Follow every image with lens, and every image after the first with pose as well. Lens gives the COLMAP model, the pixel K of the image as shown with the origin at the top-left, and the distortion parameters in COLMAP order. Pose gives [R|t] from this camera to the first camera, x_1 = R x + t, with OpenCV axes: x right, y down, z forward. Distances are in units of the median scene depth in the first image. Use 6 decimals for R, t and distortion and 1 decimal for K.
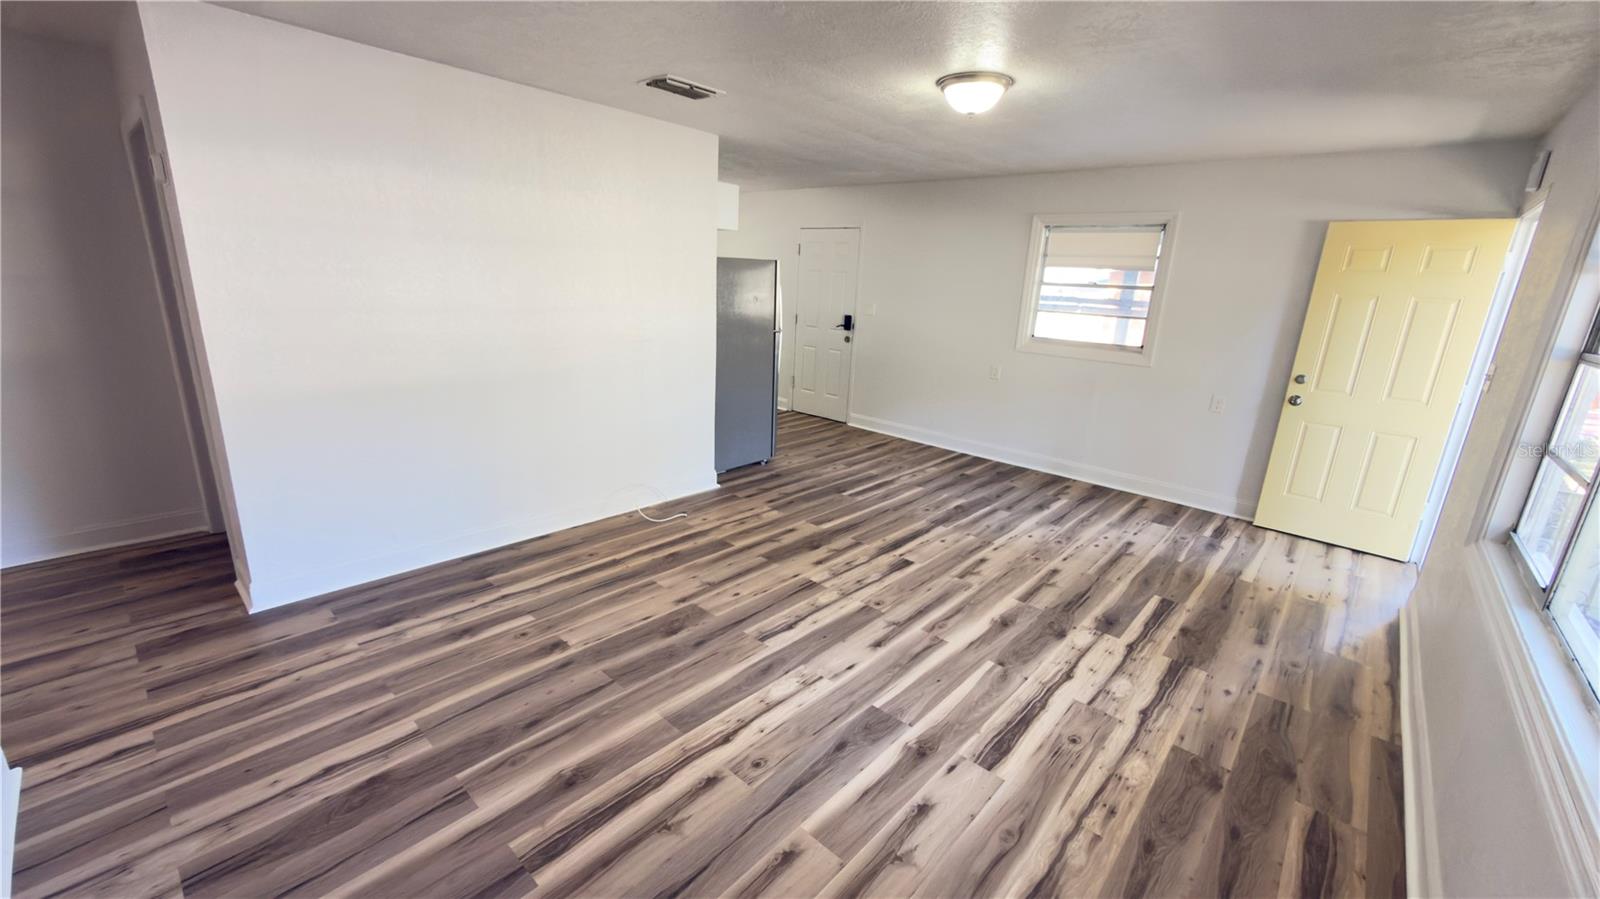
lens RADIAL K [[633.4, 0, 801.0], [0, 633.4, 451.3], [0, 0, 1]] dist [0.002885, -0.000167]
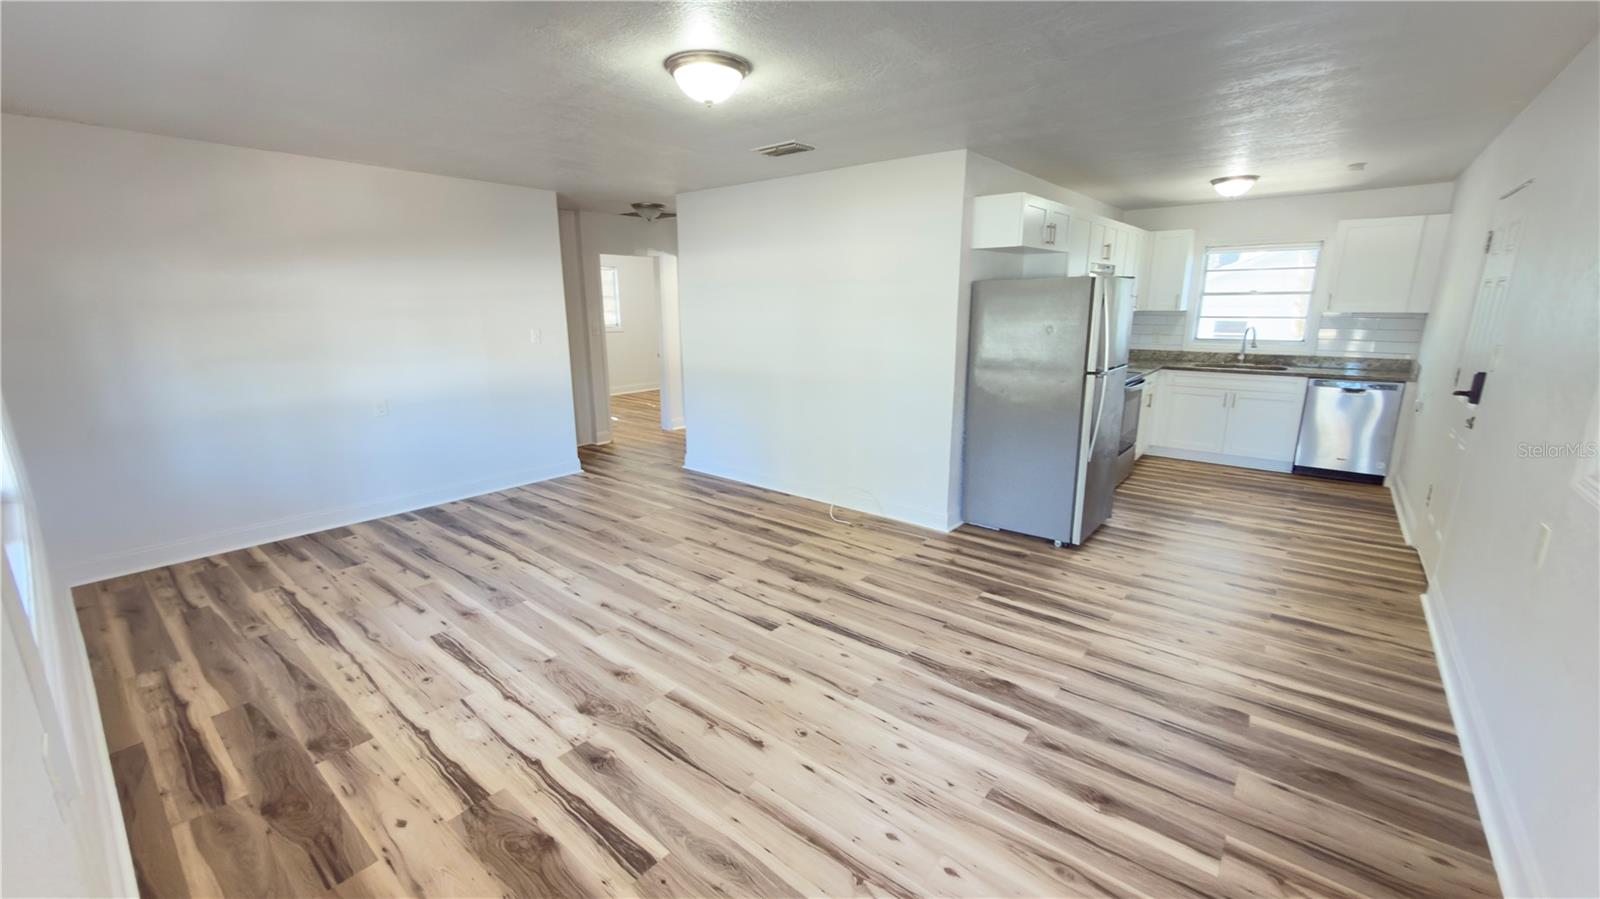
lens RADIAL K [[633.4, 0, 803.8], [0, 633.4, 451.8], [0, 0, 1]] dist [0.002885, -0.000167]
pose [[0.047505, 0.184938, -0.981601, 1.192668], [-0.260337, 0.951039, 0.166581, -0.247021], [0.964349, 0.247633, 0.093325, 1.135057]]
